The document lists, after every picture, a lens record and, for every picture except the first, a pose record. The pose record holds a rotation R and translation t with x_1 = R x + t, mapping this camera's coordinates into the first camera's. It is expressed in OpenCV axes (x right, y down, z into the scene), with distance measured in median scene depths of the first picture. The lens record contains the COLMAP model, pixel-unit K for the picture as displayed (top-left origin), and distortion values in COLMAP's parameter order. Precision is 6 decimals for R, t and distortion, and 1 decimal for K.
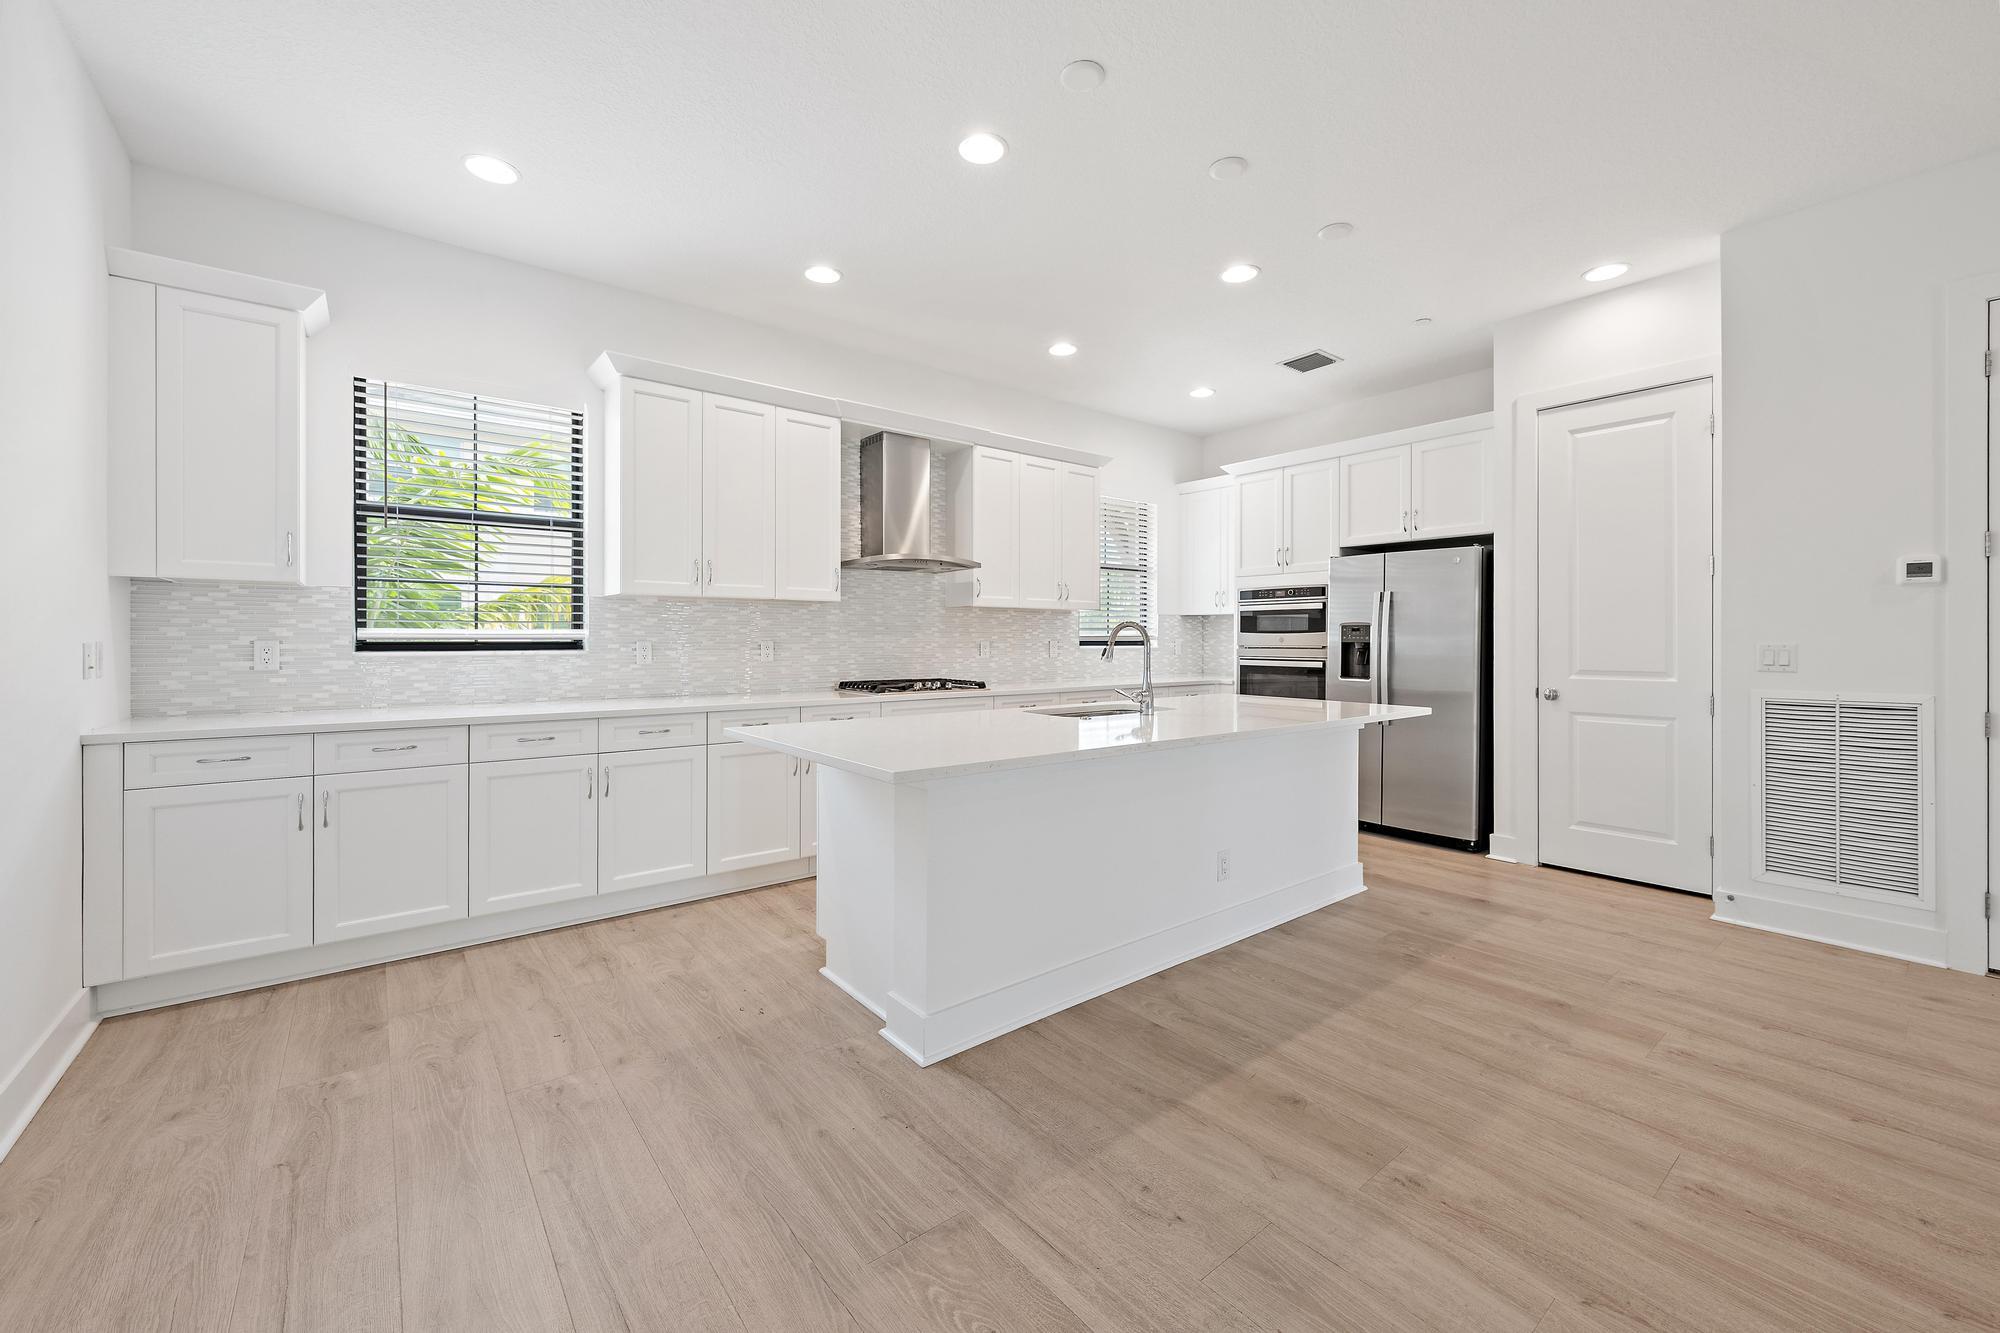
lens RADIAL K [[783.2, 0, 1006.8], [0, 783.2, 649.5], [0, 0, 1]] dist [-0.002137, 0.000652]
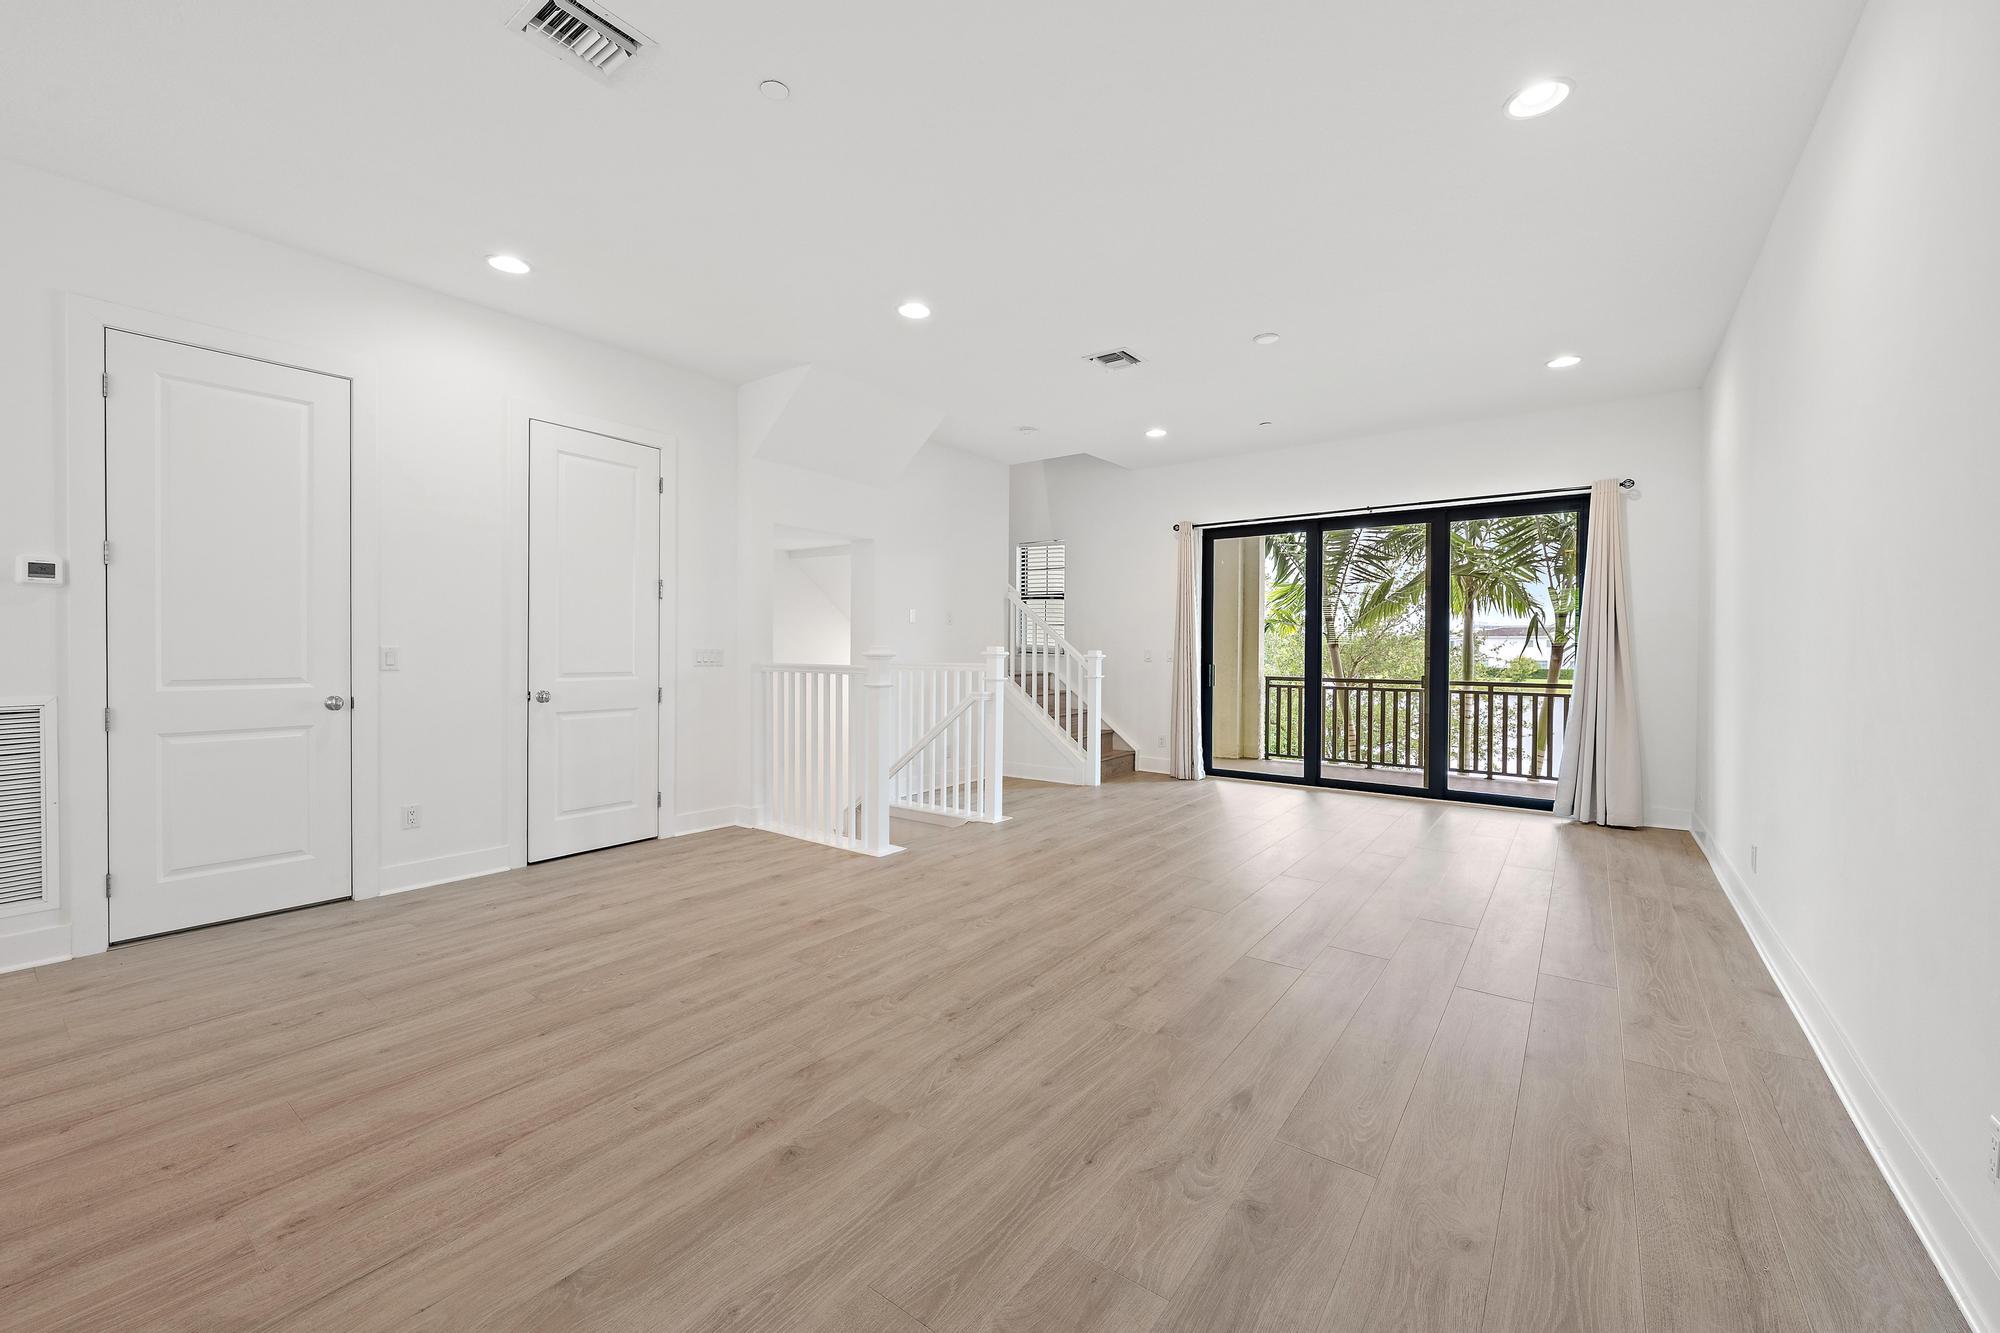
lens RADIAL K [[783.2, 0, 1002.0], [0, 783.2, 653.8], [0, 0, 1]] dist [-0.002137, 0.000652]
pose [[-0.253671, -0.010155, 0.967237, -0.100070], [0.005992, 0.999909, 0.012069, -0.000362], [-0.967272, 0.008858, -0.253587, 0.069389]]
